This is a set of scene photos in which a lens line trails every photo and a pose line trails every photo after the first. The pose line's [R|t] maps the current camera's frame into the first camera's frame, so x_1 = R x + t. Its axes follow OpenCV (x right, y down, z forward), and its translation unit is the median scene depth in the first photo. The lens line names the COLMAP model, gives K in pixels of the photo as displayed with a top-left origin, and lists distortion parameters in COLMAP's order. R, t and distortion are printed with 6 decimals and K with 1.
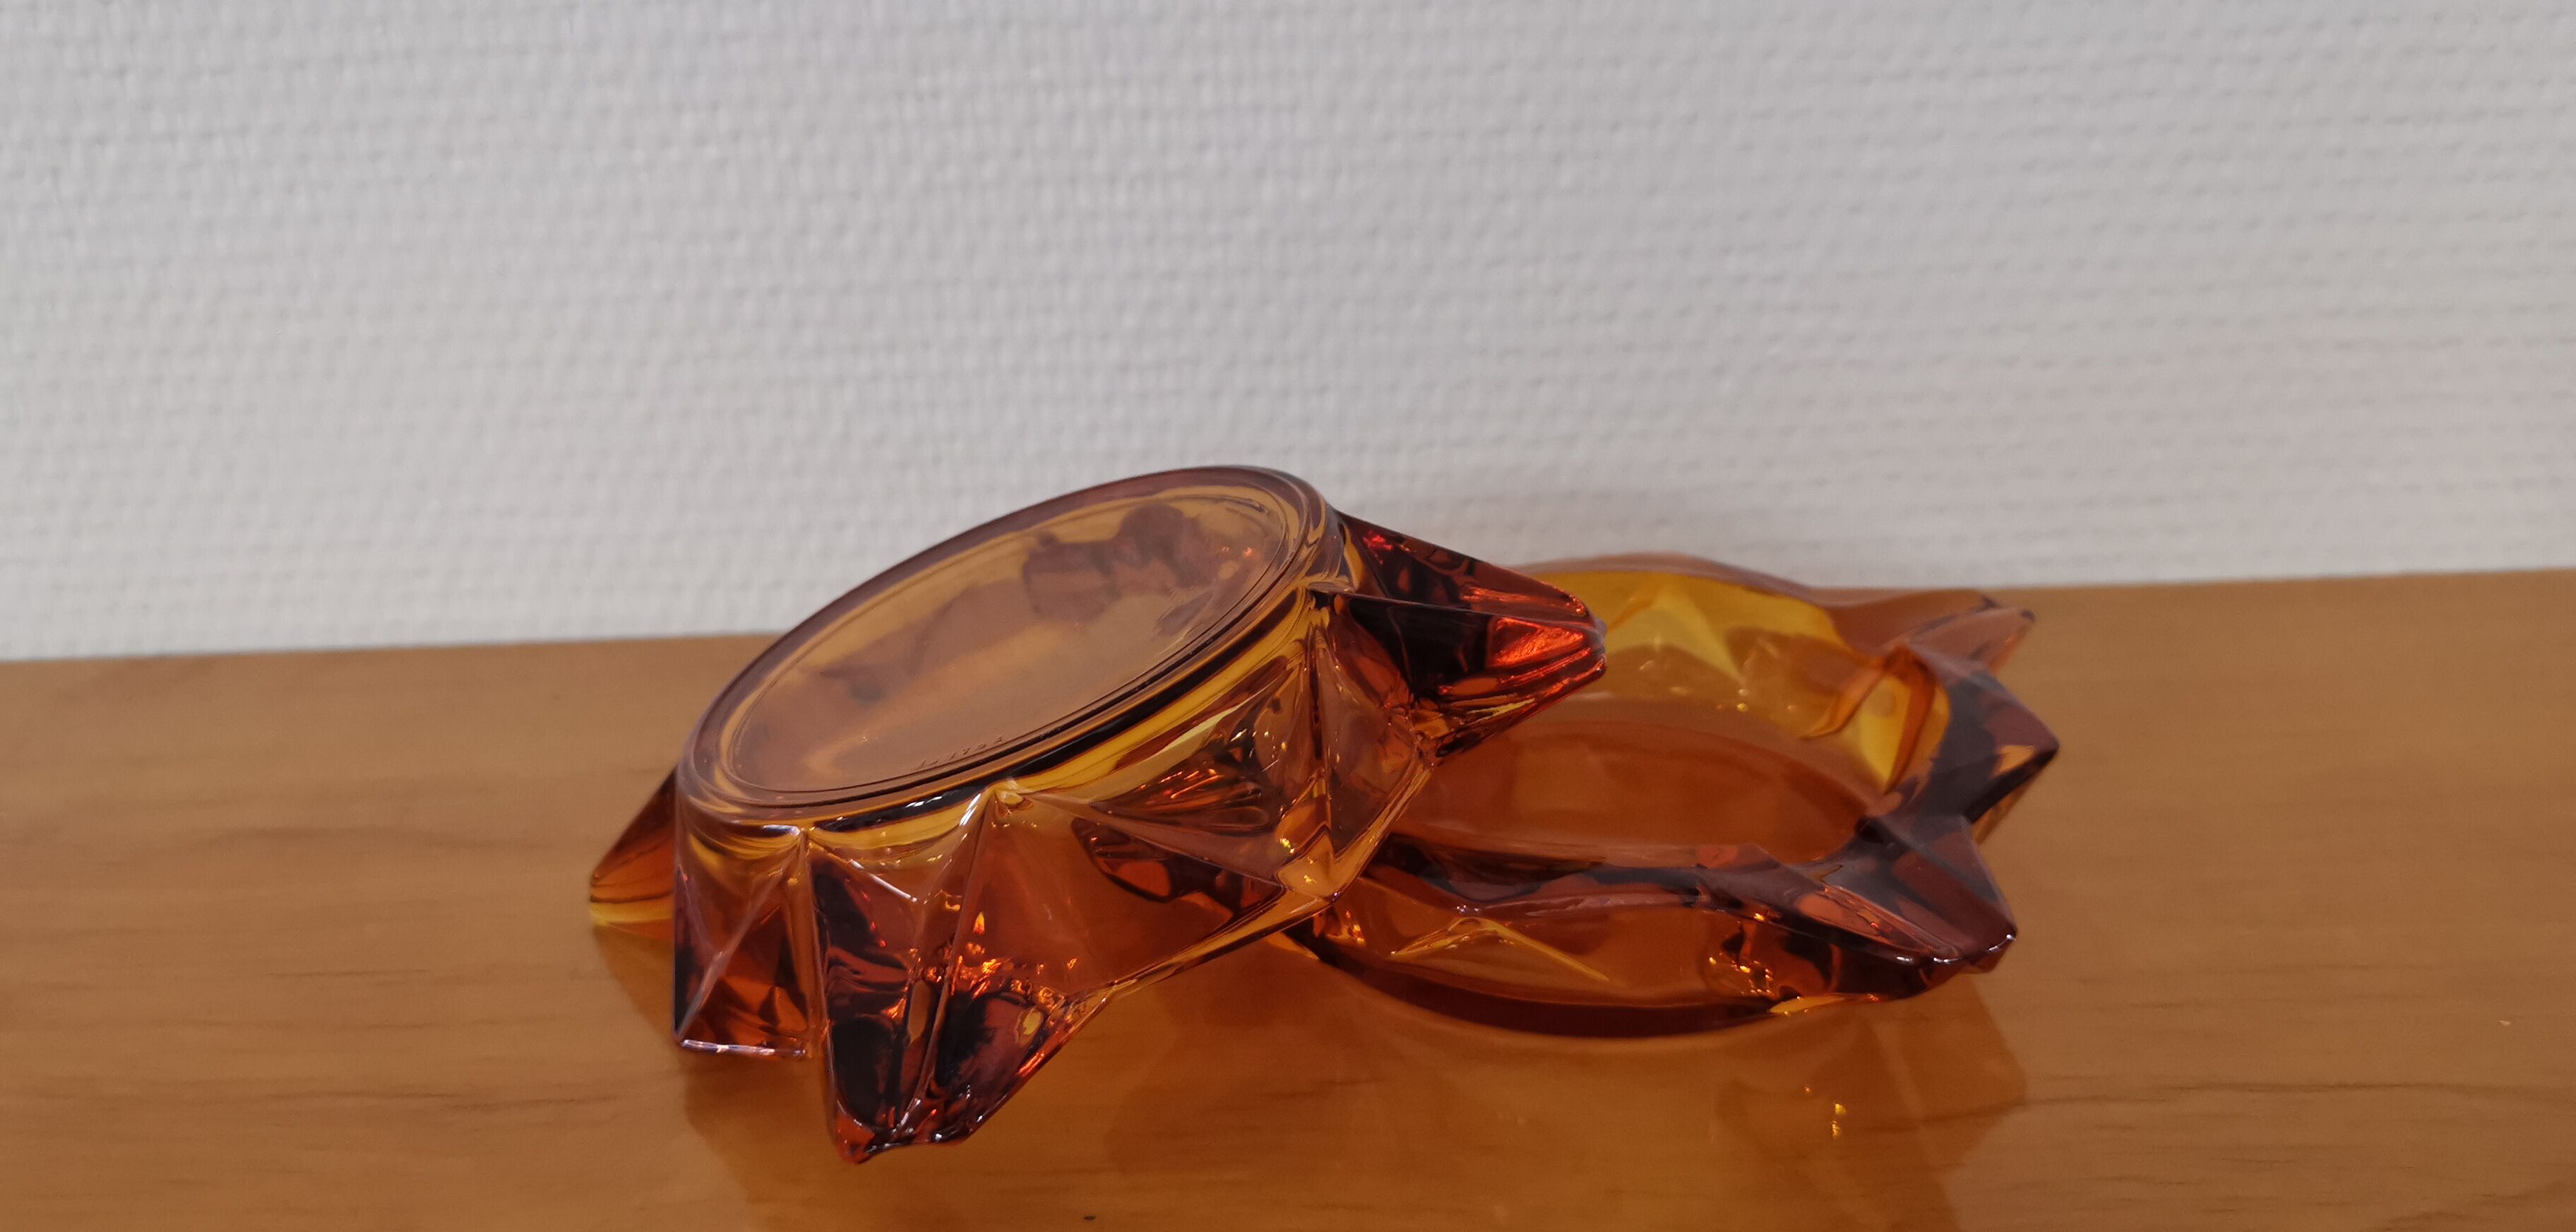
lens RADIAL K [[2065.7, 0, 1317.2], [0, 2065.7, 633.8], [0, 0, 1]] dist [0.017586, -0.062585]
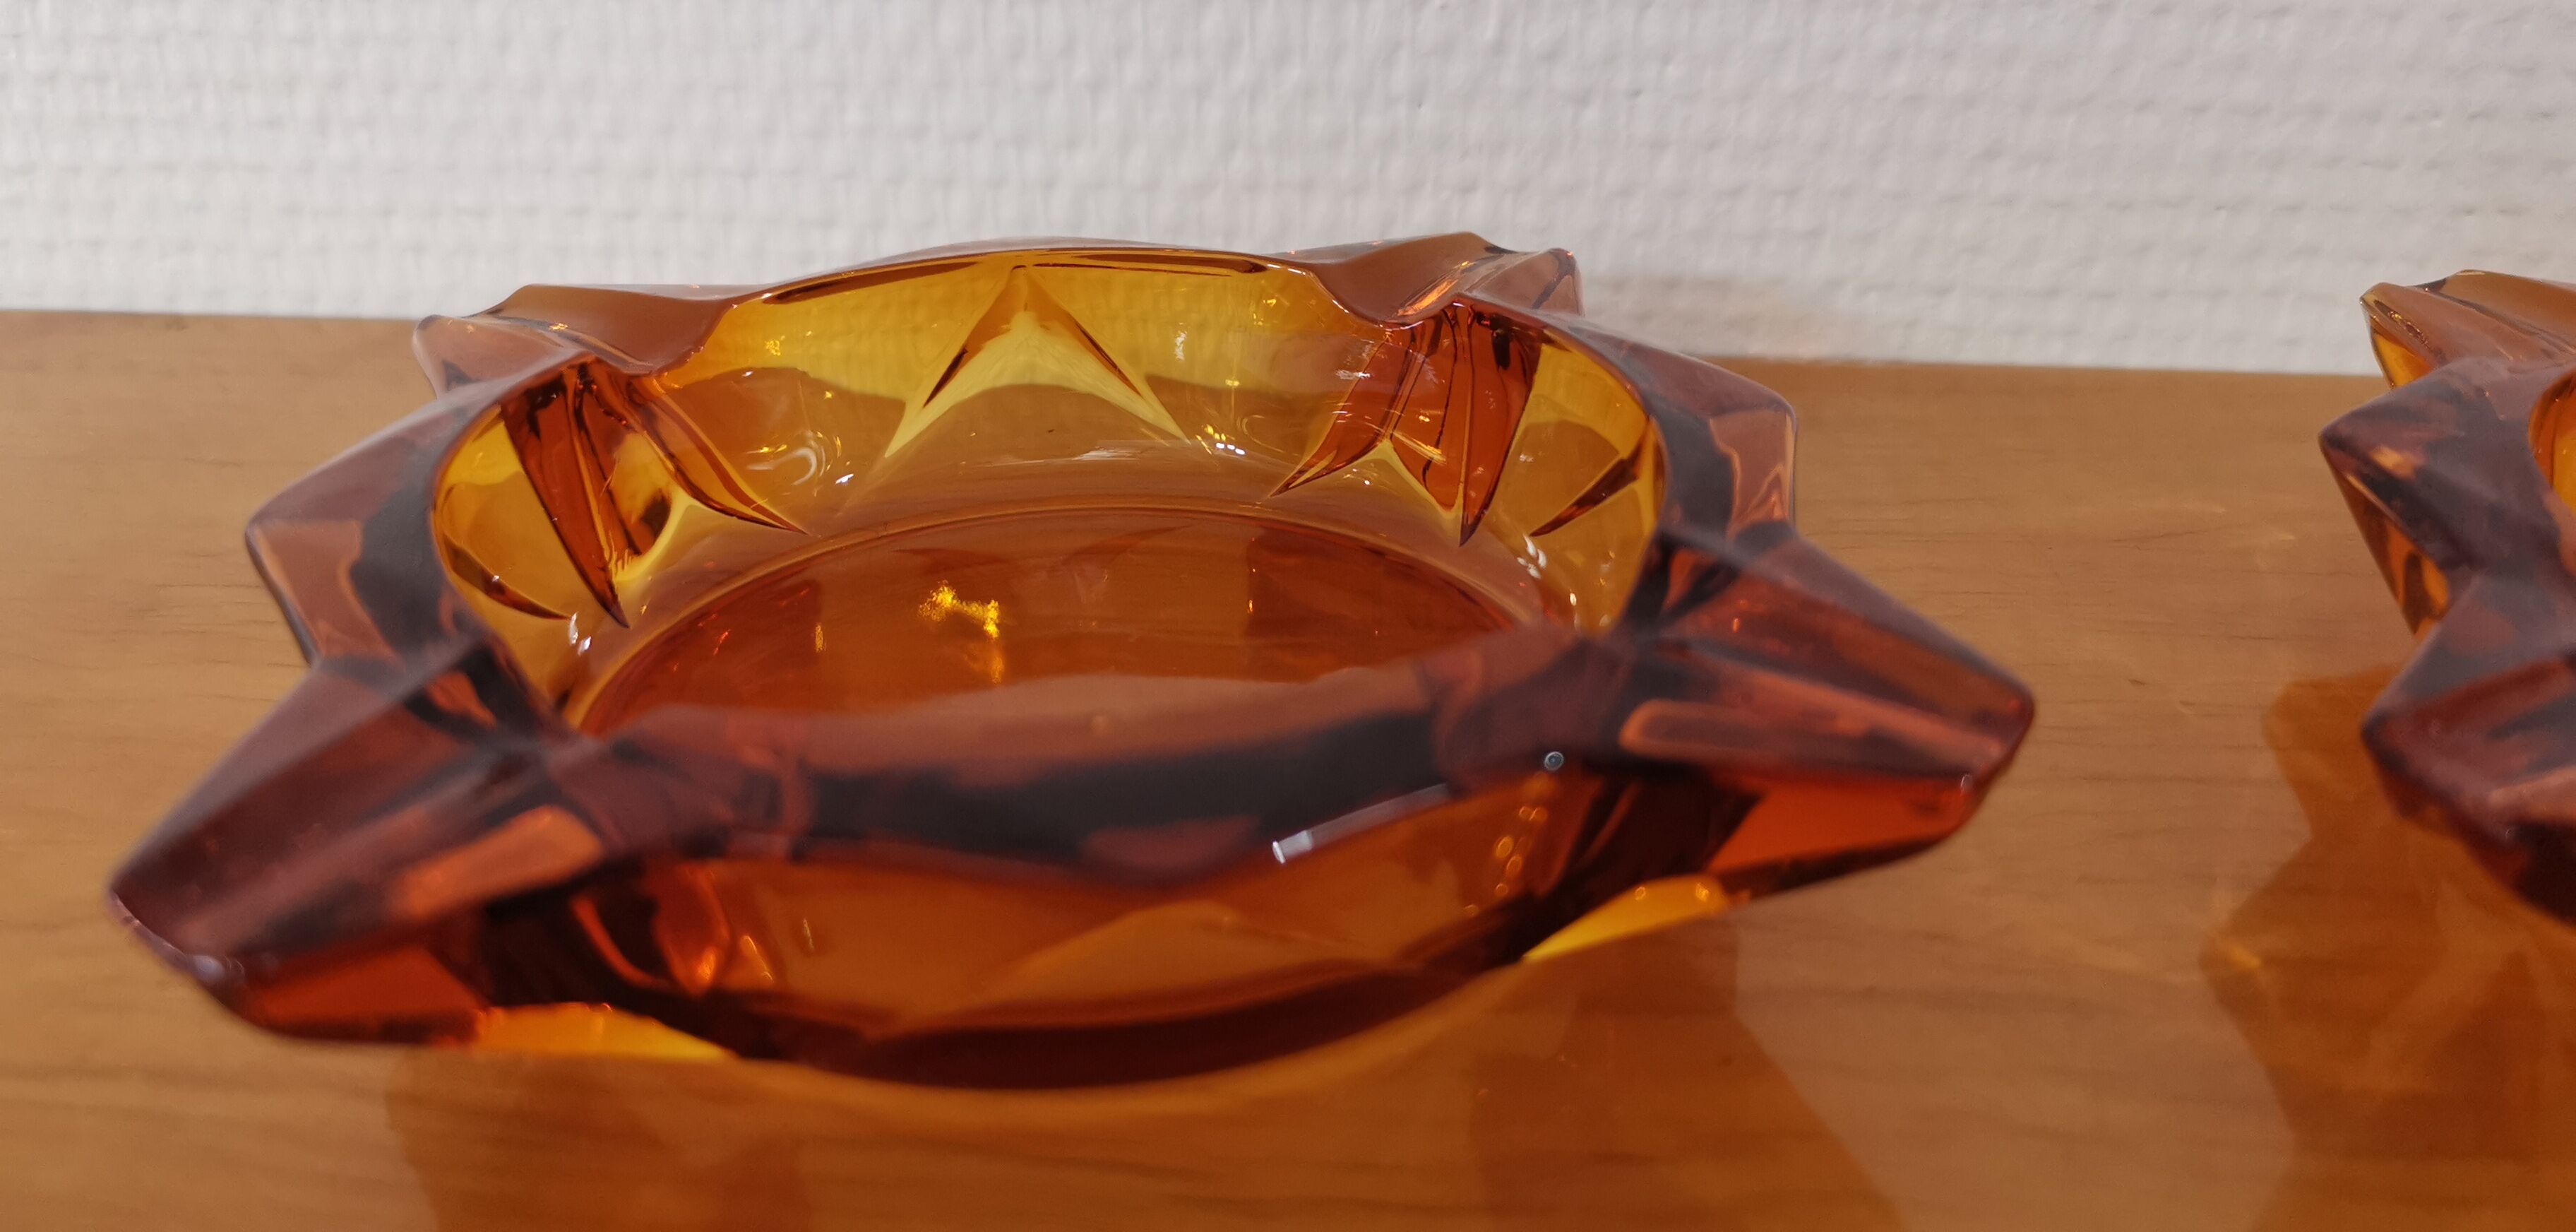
lens RADIAL K [[2065.7, 0, 1274.1], [0, 2065.7, 622.5], [0, 0, 1]] dist [0.017586, -0.062585]
pose [[0.995834, 0.074281, -0.052887, -0.257921], [-0.068939, 0.992941, 0.096518, 0.026536], [0.059683, -0.092470, 0.993925, 0.348668]]
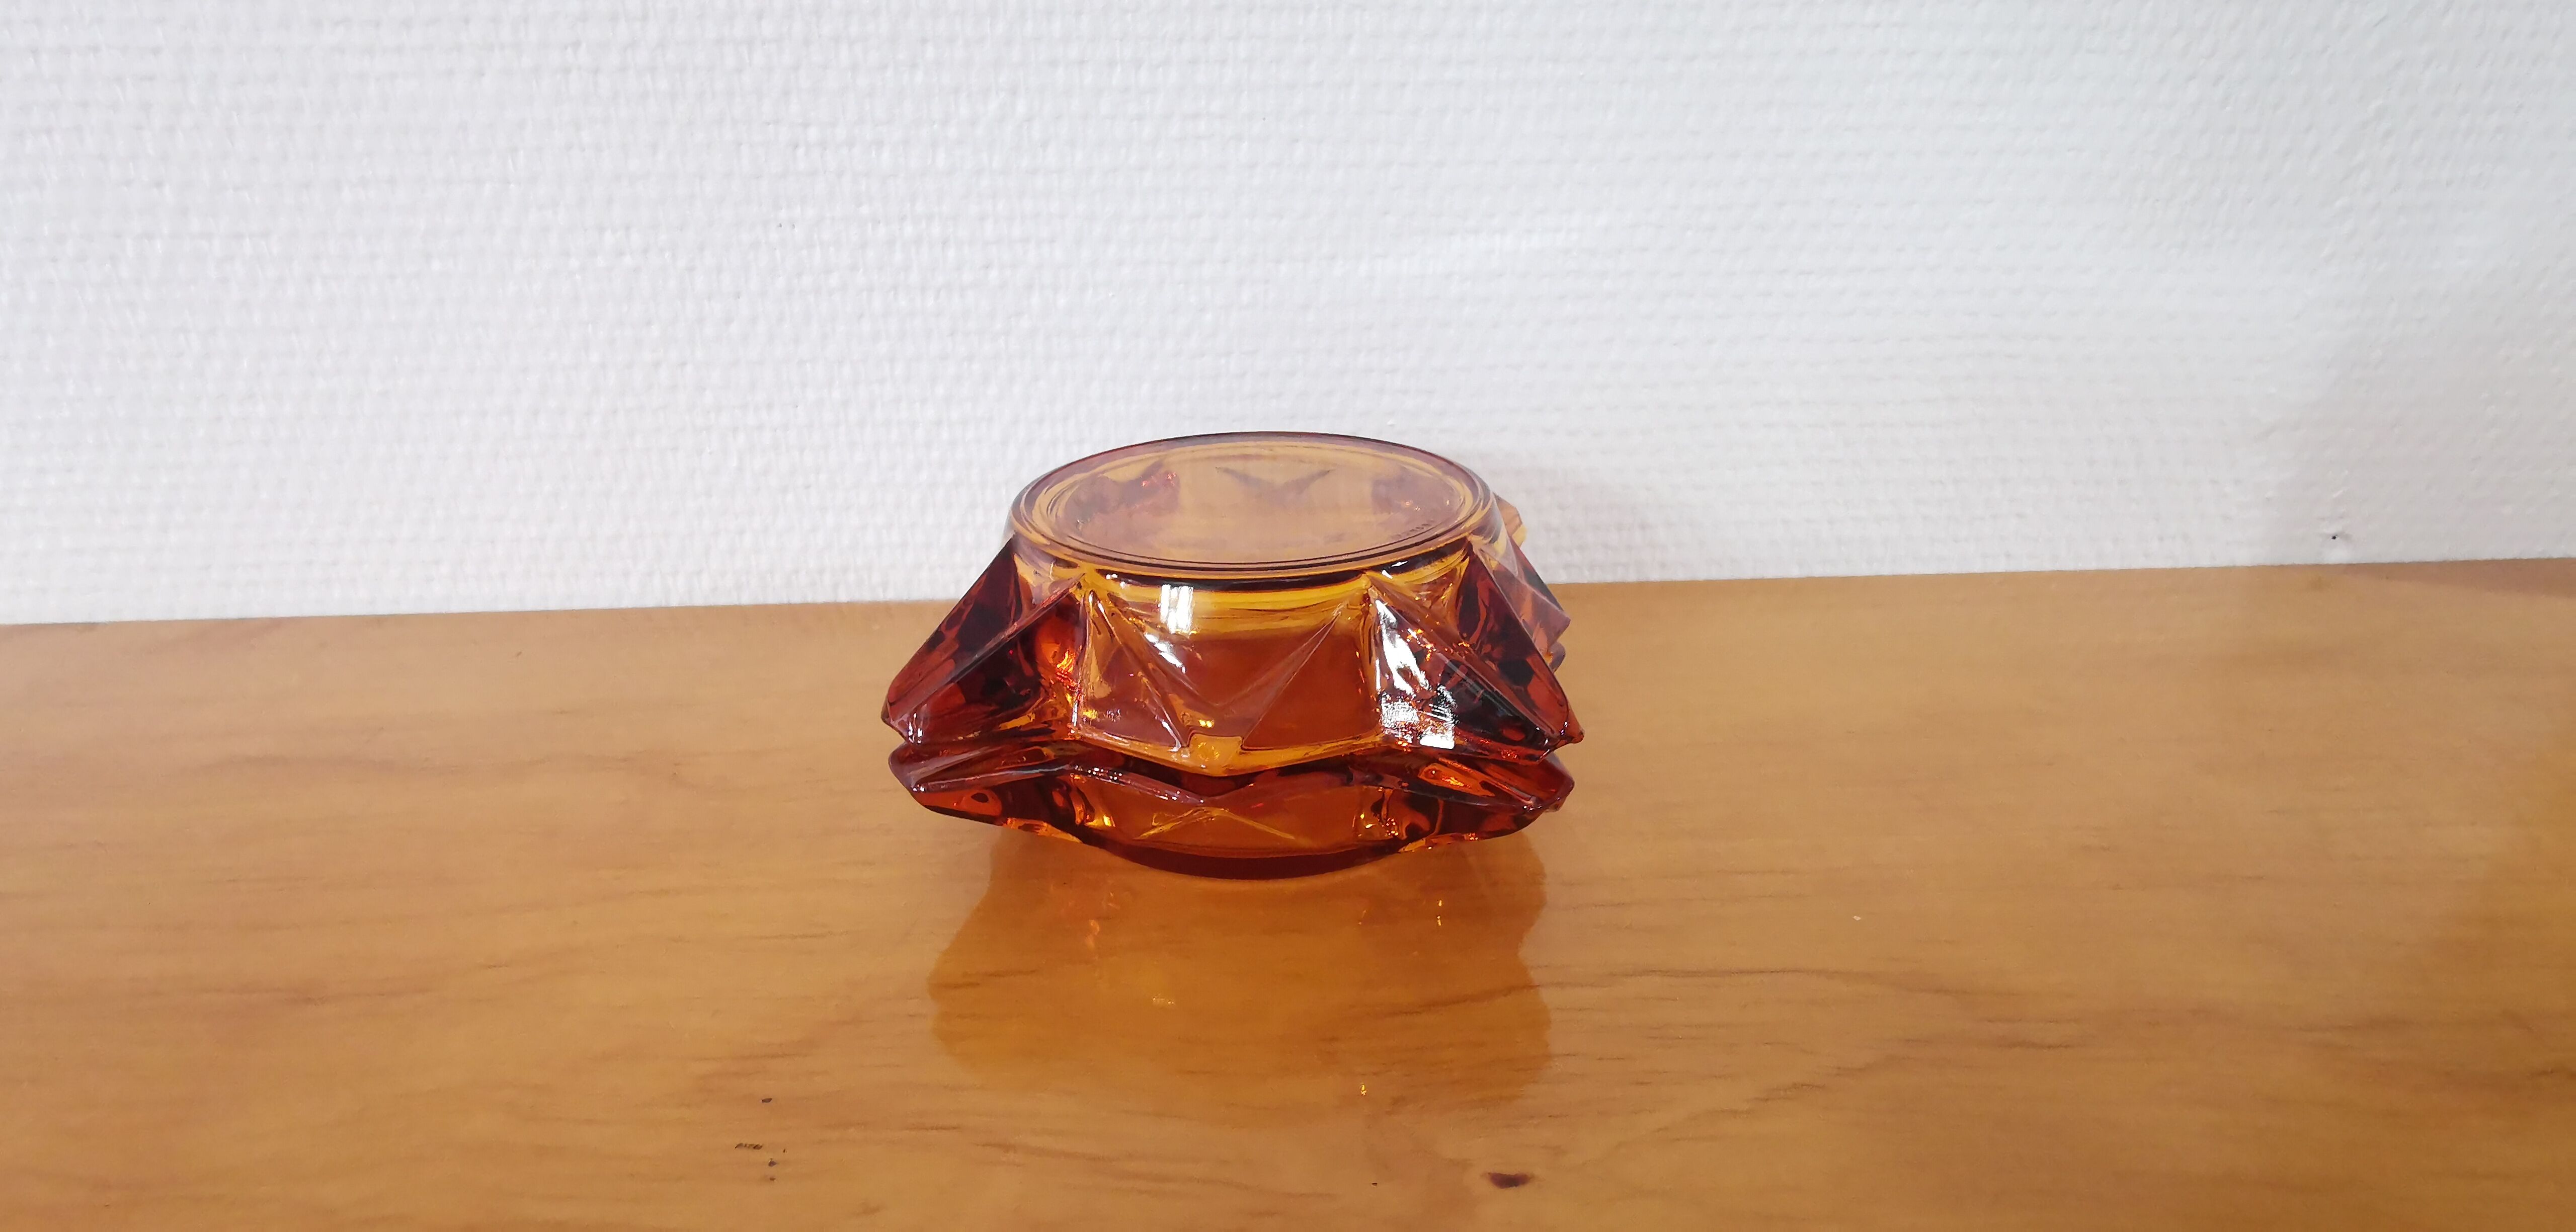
lens RADIAL K [[1199.1, 0, 1309.3], [0, 1199.1, 625.2], [0, 0, 1]] dist [-0.017000, 0.013513]
pose [[0.996749, 0.006418, 0.080309, 0.096675], [-0.009264, 0.999340, 0.035111, -0.021731], [-0.080031, -0.035741, 0.996151, 0.157784]]
